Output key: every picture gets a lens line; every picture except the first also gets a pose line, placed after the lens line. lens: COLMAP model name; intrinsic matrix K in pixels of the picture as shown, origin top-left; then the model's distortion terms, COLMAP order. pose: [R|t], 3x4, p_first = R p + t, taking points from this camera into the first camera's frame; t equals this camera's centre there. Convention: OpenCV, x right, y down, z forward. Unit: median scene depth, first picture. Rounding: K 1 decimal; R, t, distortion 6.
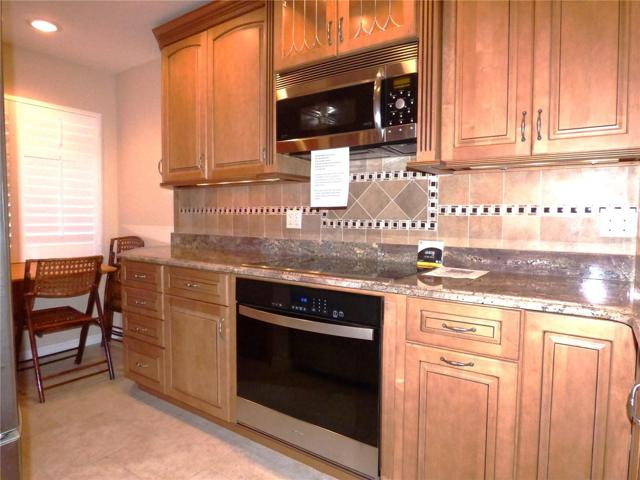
lens RADIAL K [[389.0, 0, 332.5], [0, 389.0, 240.1], [0, 0, 1]] dist [-0.005059, -0.000942]
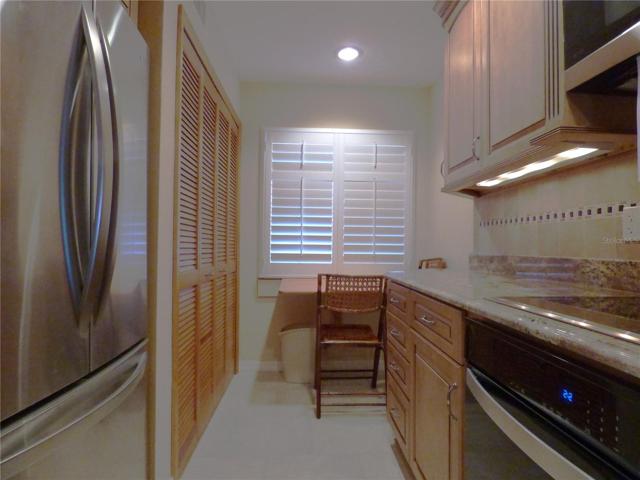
lens RADIAL K [[389.0, 0, 332.5], [0, 389.0, 240.1], [0, 0, 1]] dist [-0.005059, -0.000942]
pose [[0.610278, -0.017703, -0.791989, 0.061485], [-0.046139, 0.997259, -0.057844, 0.017736], [0.790842, 0.071842, 0.607789, 0.353549]]
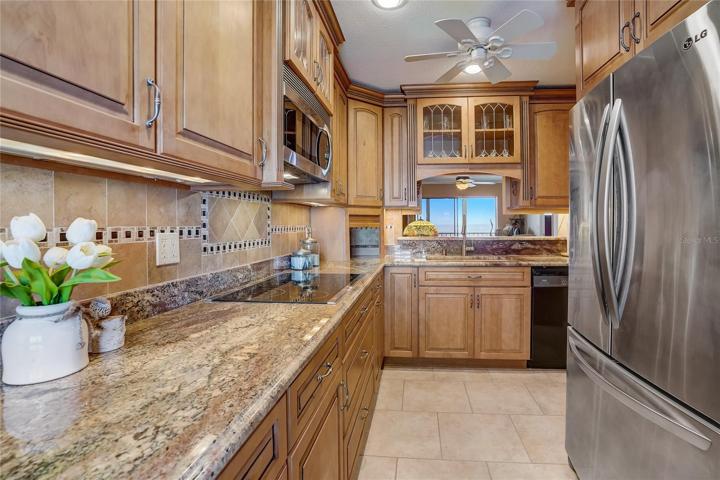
lens RADIAL K [[338.4, 0, 360.0], [0, 338.4, 240.0], [0, 0, 1]] dist [-0.015016, 0.000648]
pose [[-0.397788, -0.053111, 0.915939, -0.670654], [0.045195, 0.995977, 0.077381, -0.091227], [-0.916363, 0.072177, -0.393788, 0.921400]]
